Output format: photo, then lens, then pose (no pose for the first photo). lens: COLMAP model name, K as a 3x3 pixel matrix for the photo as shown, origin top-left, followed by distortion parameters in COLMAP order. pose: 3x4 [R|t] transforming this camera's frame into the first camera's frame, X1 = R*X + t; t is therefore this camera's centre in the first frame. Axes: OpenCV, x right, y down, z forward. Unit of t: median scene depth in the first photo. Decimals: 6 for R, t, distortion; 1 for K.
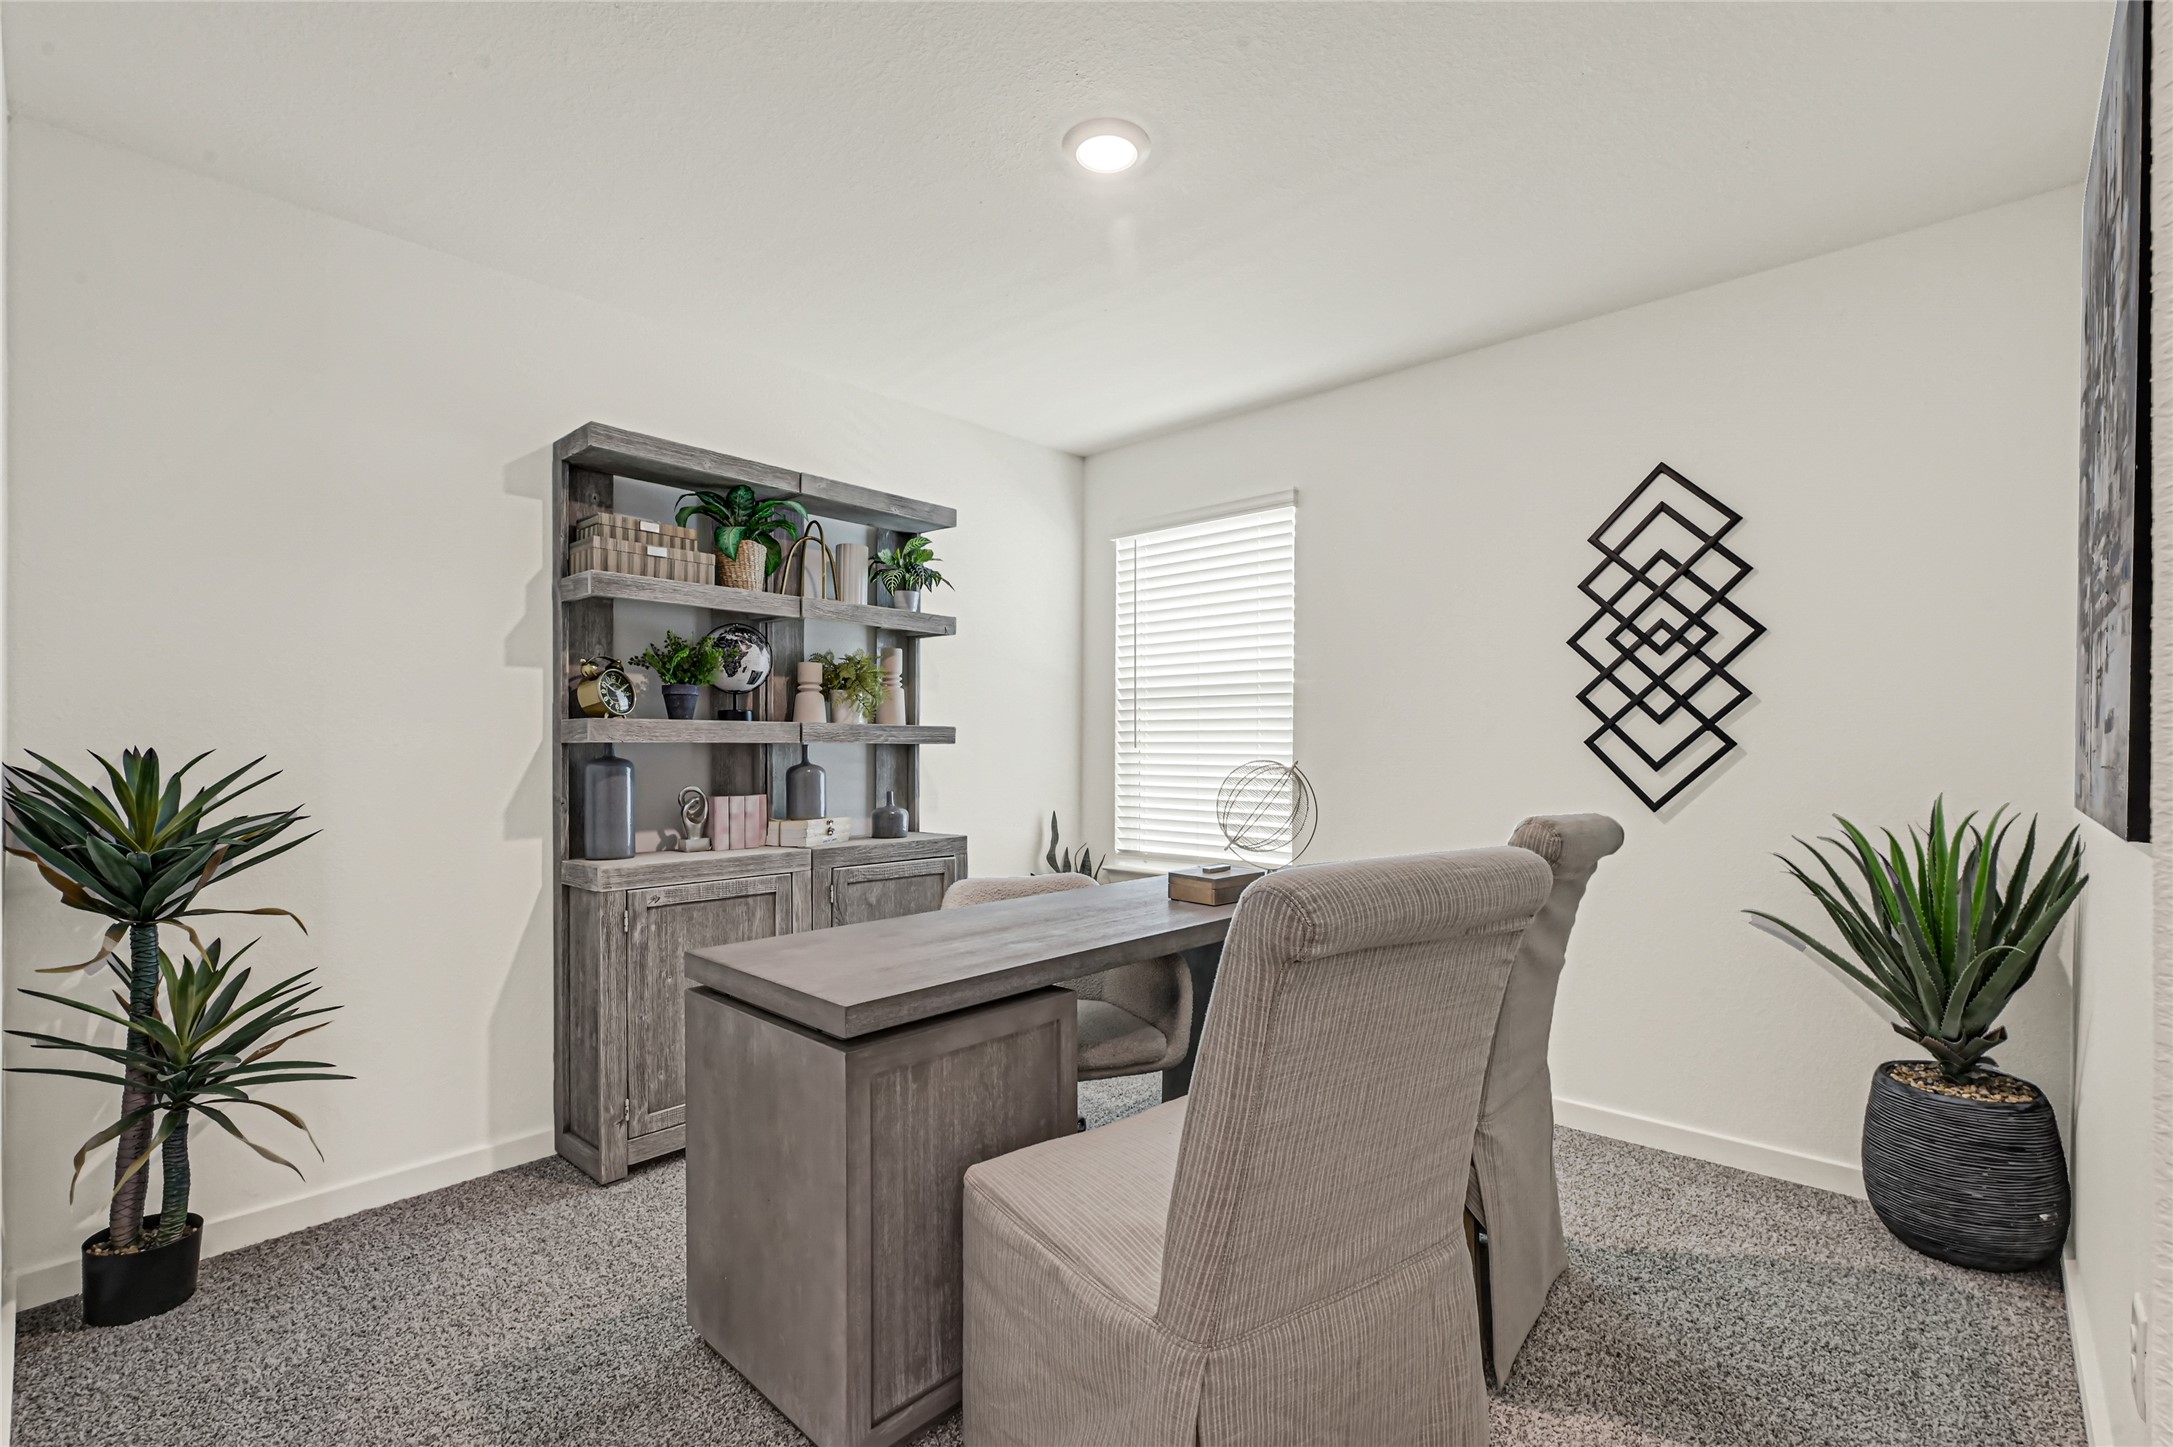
lens RADIAL K [[986.9, 0, 1076.7], [0, 986.9, 737.1], [0, 0, 1]] dist [0.014103, -0.002528]
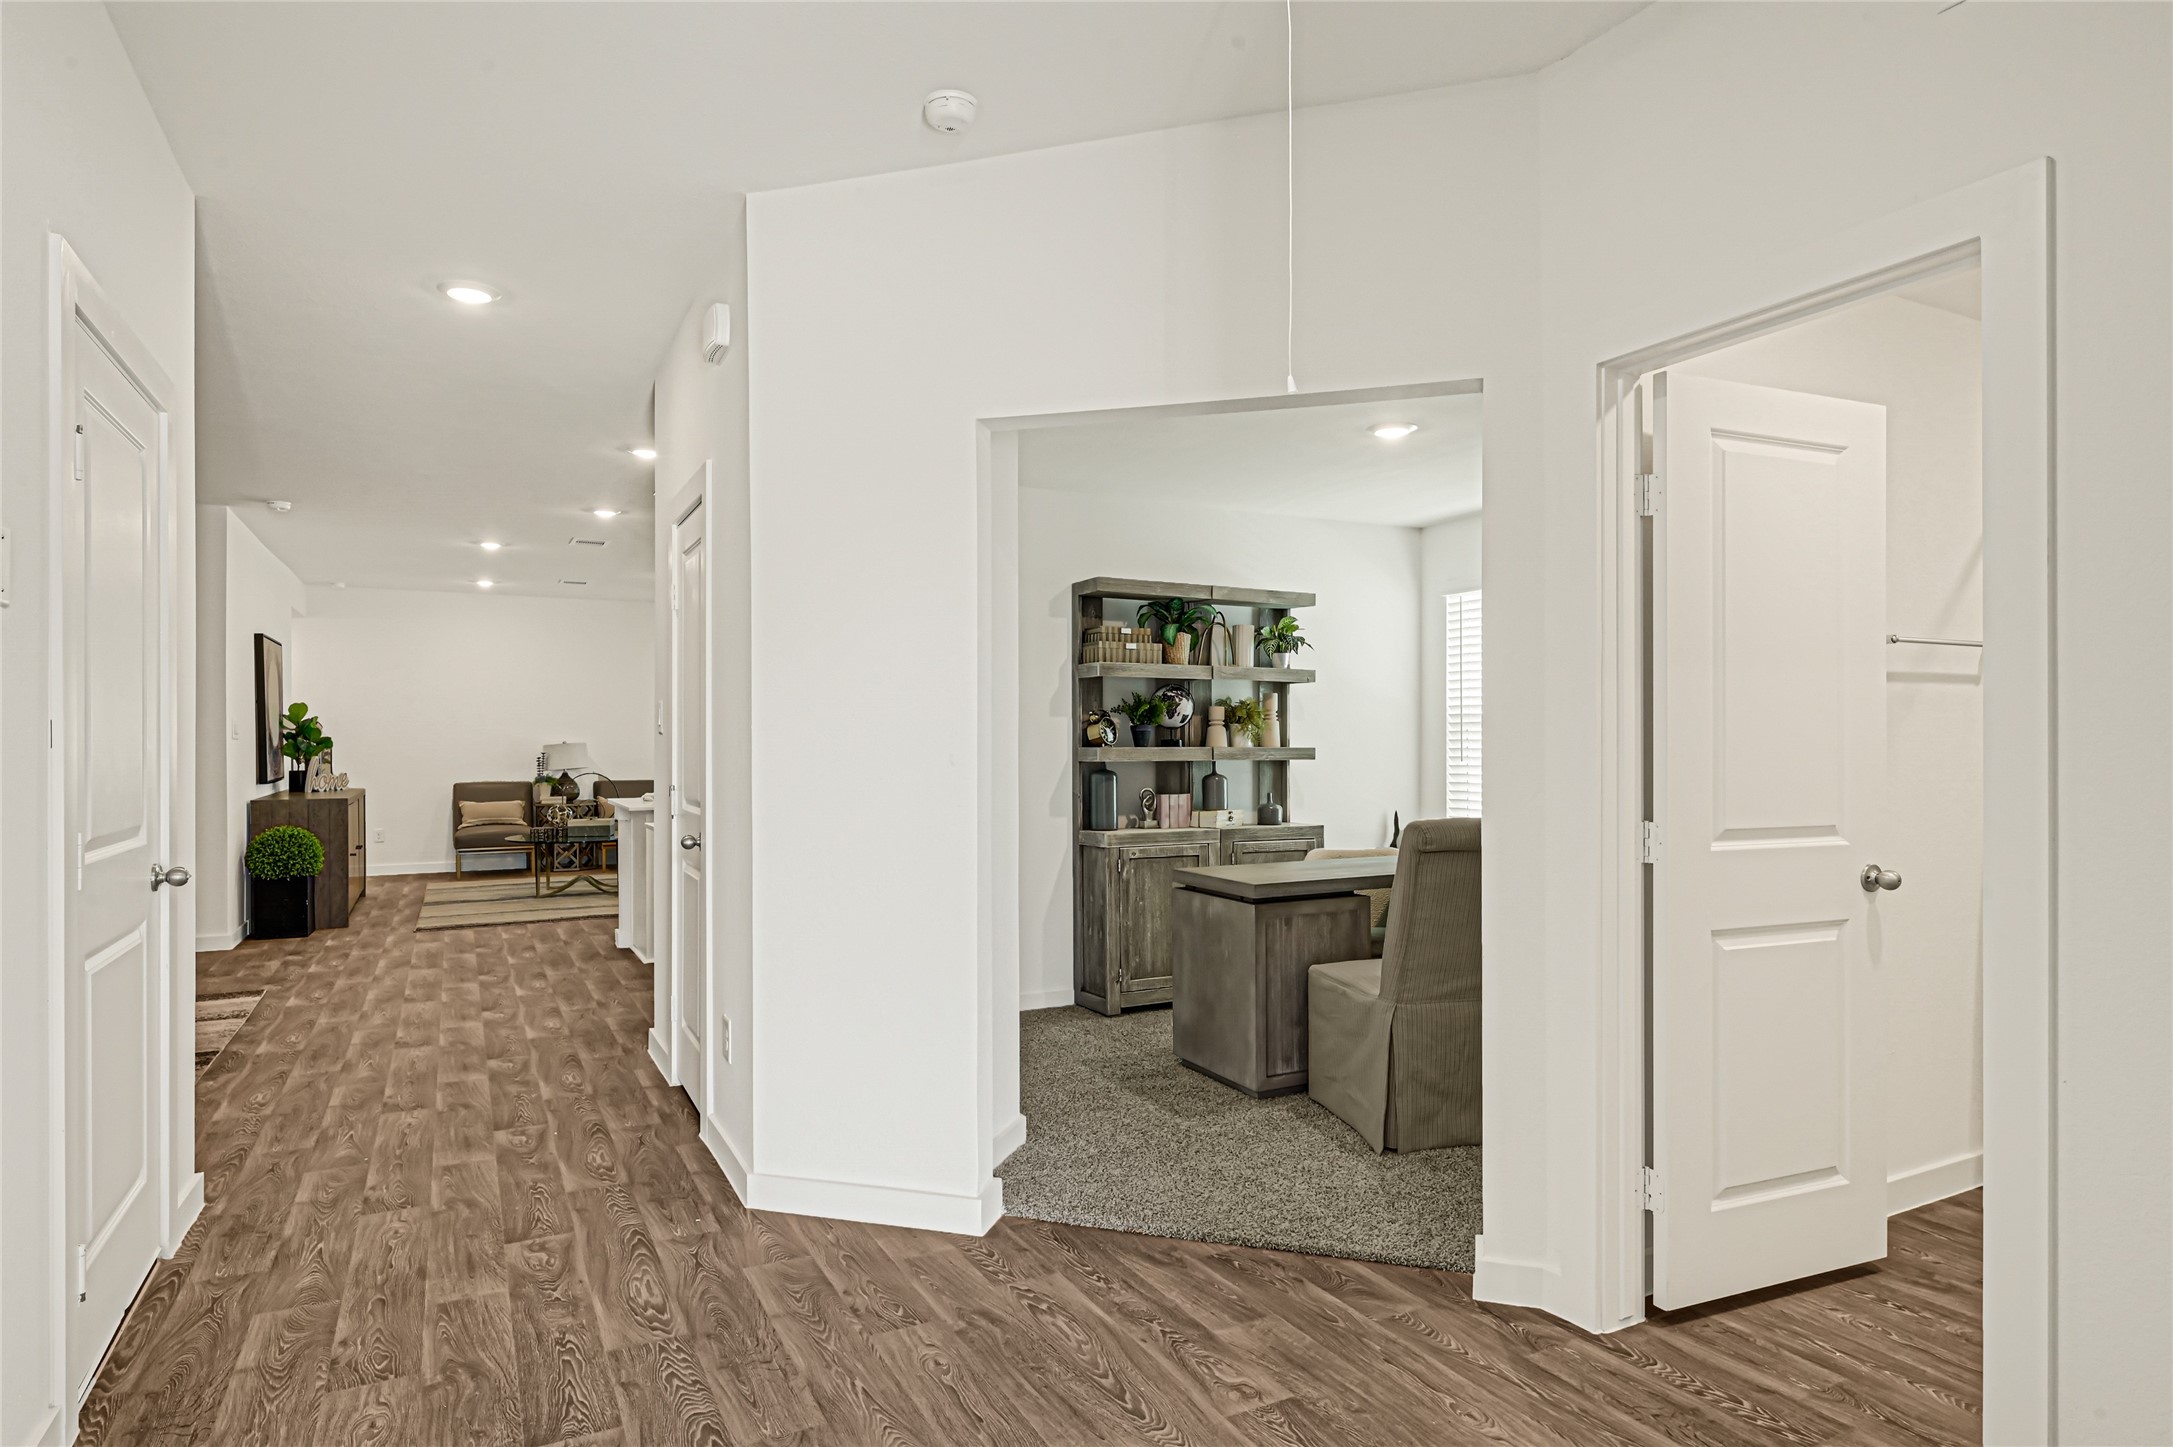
lens RADIAL K [[1272.8, 0, 1083.6], [0, 1272.8, 732.5], [0, 0, 1]] dist [-0.003947, -0.000151]
pose [[0.948098, -0.003399, -0.317961, 0.167852], [0.004436, 0.999987, 0.002535, -0.045259], [0.317948, -0.003814, 0.948100, -0.981549]]
